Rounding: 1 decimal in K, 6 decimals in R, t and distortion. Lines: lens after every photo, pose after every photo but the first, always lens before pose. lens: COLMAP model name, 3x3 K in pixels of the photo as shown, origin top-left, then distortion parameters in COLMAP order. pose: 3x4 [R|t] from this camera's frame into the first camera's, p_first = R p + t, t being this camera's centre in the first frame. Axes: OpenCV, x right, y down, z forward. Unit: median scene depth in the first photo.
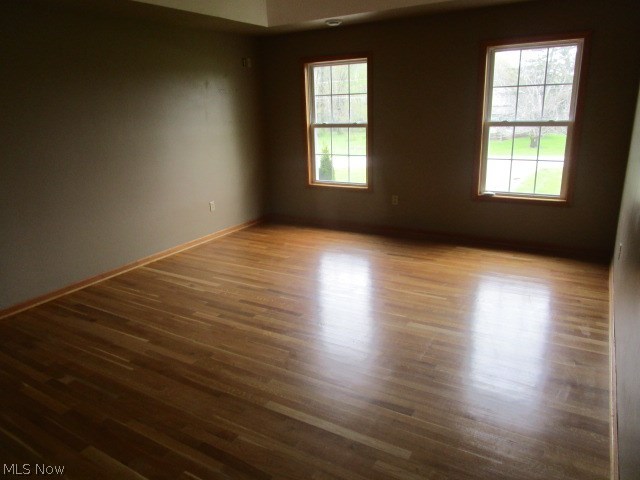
lens RADIAL K [[457.7, 0, 321.2], [0, 457.7, 239.0], [0, 0, 1]] dist [-0.012320, 0.001353]
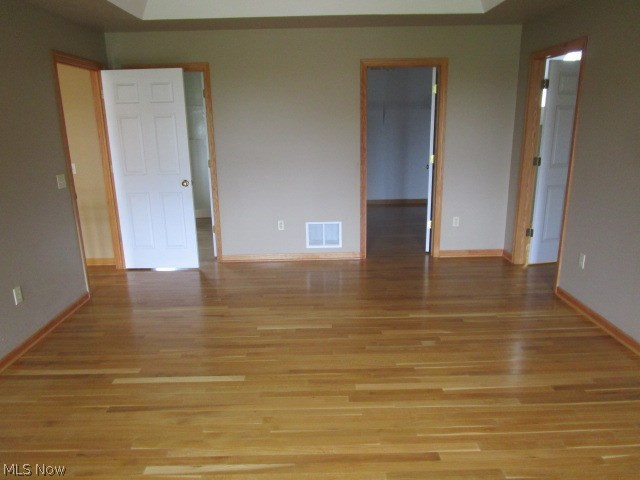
lens RADIAL K [[457.7, 0, 321.2], [0, 457.7, 239.0], [0, 0, 1]] dist [-0.012320, 0.001353]
pose [[-0.852645, 0.178172, -0.491174, 0.153950], [-0.102094, 0.865128, 0.491051, -0.370971], [0.512420, 0.468837, -0.719456, 1.280560]]
